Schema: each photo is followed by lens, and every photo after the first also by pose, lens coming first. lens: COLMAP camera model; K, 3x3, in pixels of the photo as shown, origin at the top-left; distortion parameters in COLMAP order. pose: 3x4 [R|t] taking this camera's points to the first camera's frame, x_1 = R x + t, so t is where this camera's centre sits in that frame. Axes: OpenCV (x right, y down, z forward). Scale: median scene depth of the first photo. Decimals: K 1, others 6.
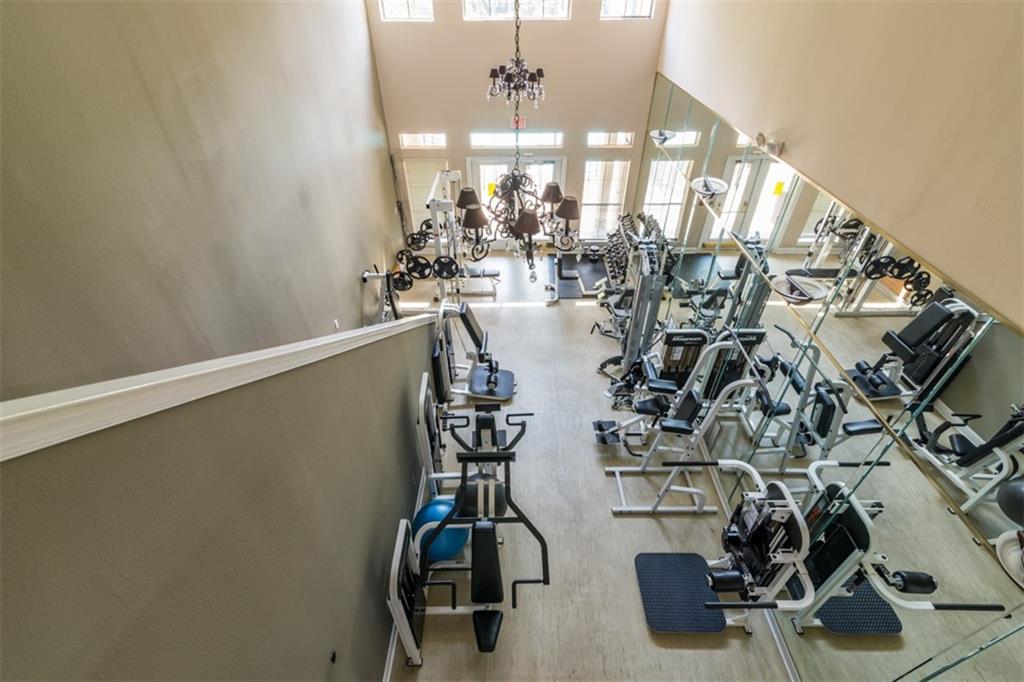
lens RADIAL K [[484.5, 0, 509.9], [0, 484.5, 356.3], [0, 0, 1]] dist [0.000325, -0.000026]
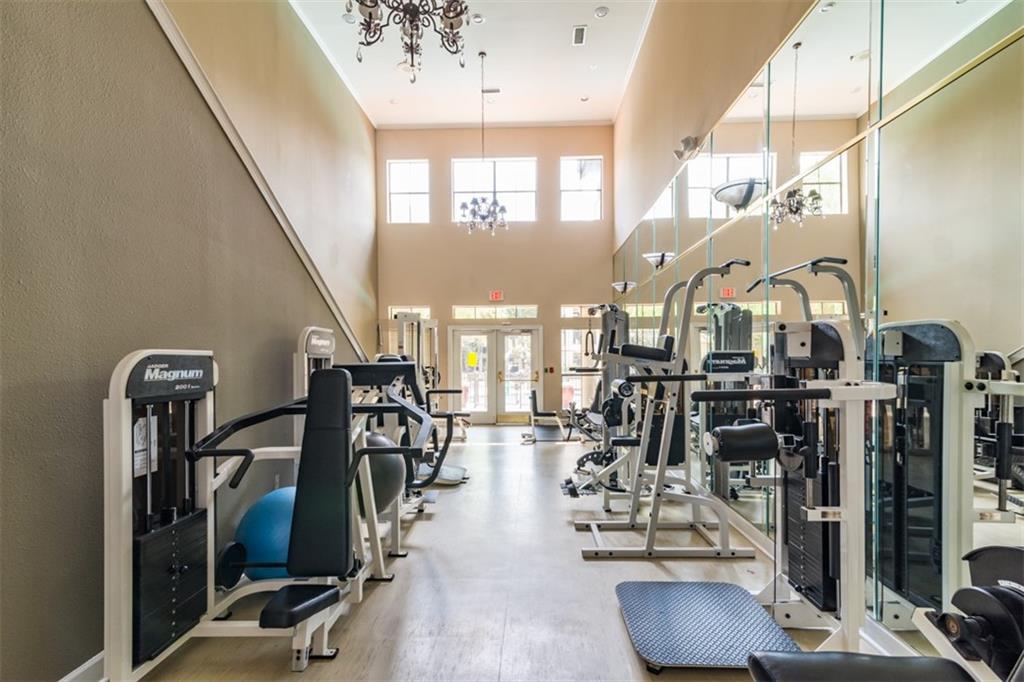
lens RADIAL K [[484.5, 0, 509.9], [0, 484.5, 356.3], [0, 0, 1]] dist [0.000325, -0.000026]
pose [[0.999282, -0.002466, -0.037820, 0.102528], [-0.022211, 0.770466, -0.637094, 0.377872], [0.030710, 0.637477, 0.769858, 0.258137]]
